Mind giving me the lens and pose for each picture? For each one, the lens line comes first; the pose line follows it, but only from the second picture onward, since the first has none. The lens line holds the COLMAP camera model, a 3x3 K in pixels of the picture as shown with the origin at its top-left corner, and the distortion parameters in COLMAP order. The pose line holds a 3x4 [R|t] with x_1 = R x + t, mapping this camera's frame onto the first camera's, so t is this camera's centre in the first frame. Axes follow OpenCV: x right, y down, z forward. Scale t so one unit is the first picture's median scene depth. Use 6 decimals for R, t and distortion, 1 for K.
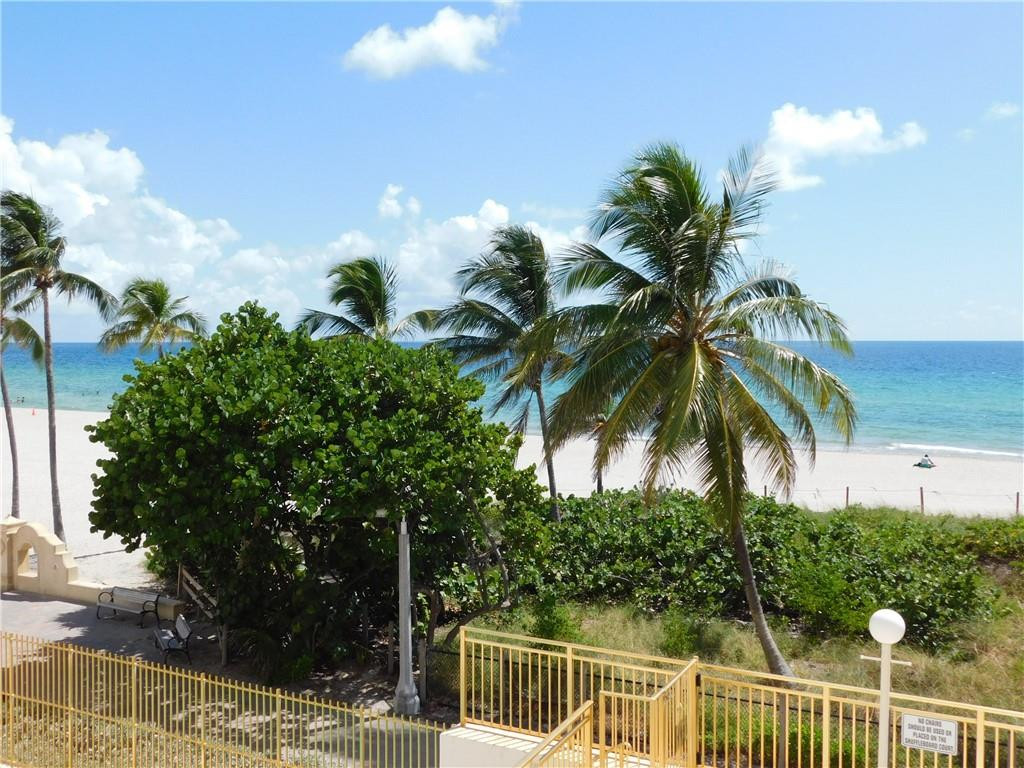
lens RADIAL K [[1075.5, 0, 511.0], [0, 1075.5, 373.0], [0, 0, 1]] dist [0.003223, -0.001895]
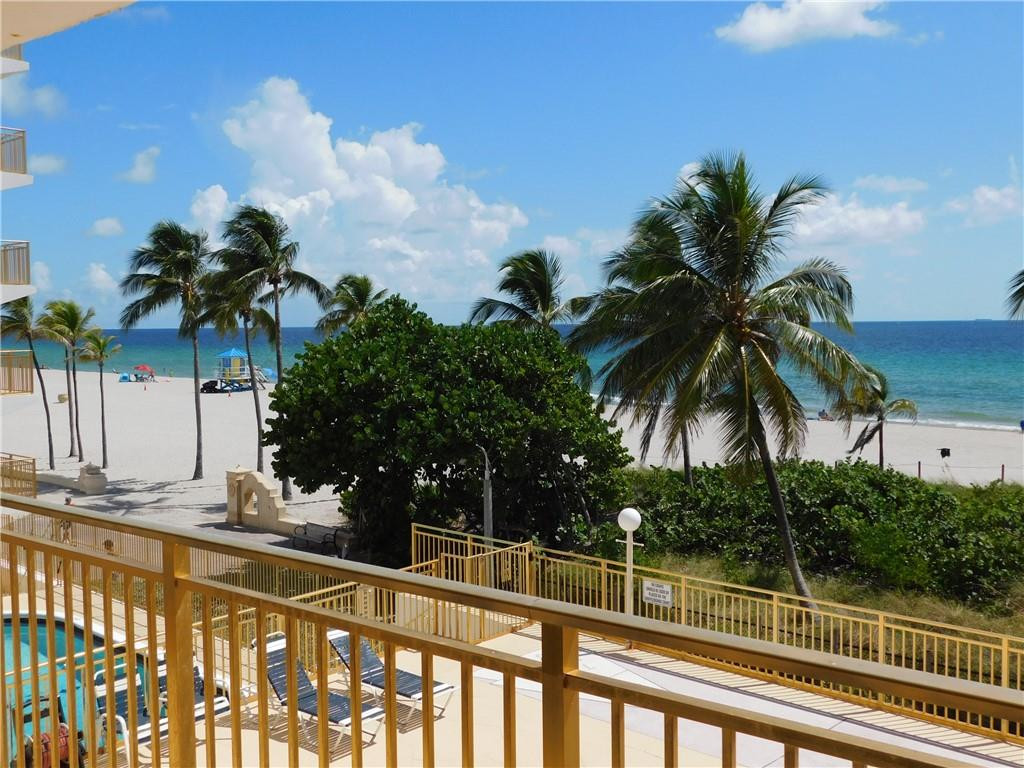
lens RADIAL K [[1075.5, 0, 511.0], [0, 1075.5, 373.0], [0, 0, 1]] dist [0.003223, -0.001895]
pose [[0.966501, 0.003307, -0.256640, 0.210351], [0.001100, 0.999854, 0.017029, 0.003033], [0.256659, -0.016741, 0.966357, -0.172653]]
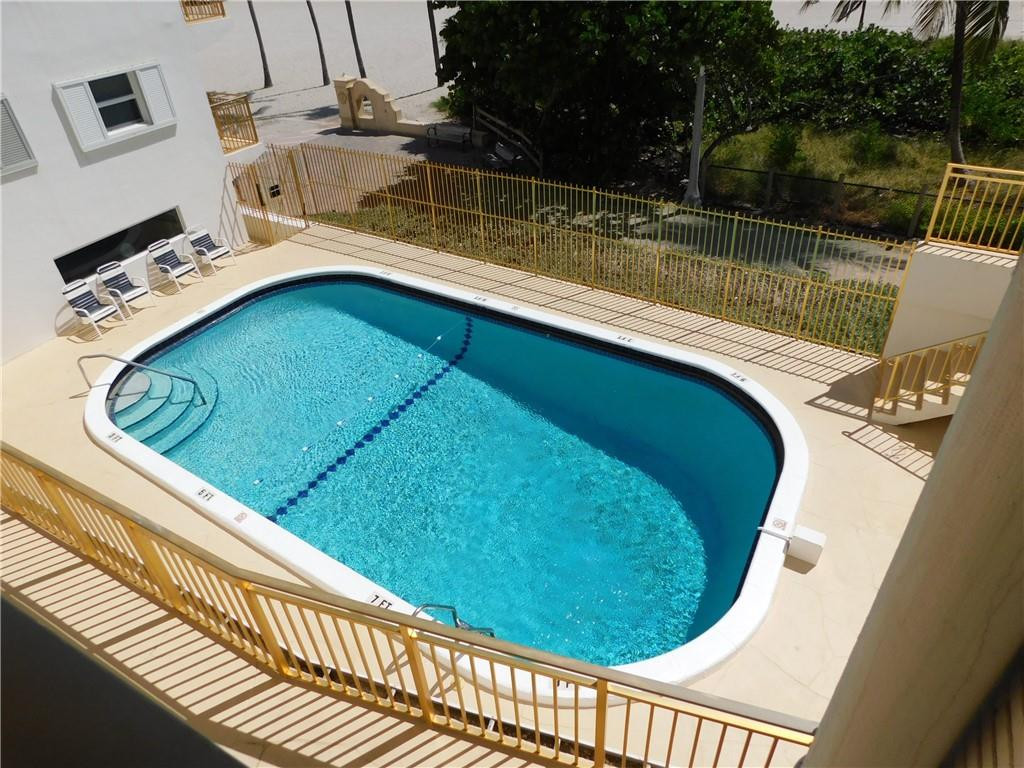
lens RADIAL K [[673.5, 0, 512.6], [0, 673.5, 382.0], [0, 0, 1]] dist [-0.073740, 0.055304]
pose [[0.994602, 0.000685, -0.103764, -0.202054], [0.056803, 0.833254, 0.549965, 0.006334], [0.086839, -0.552891, 0.828716, 0.107389]]
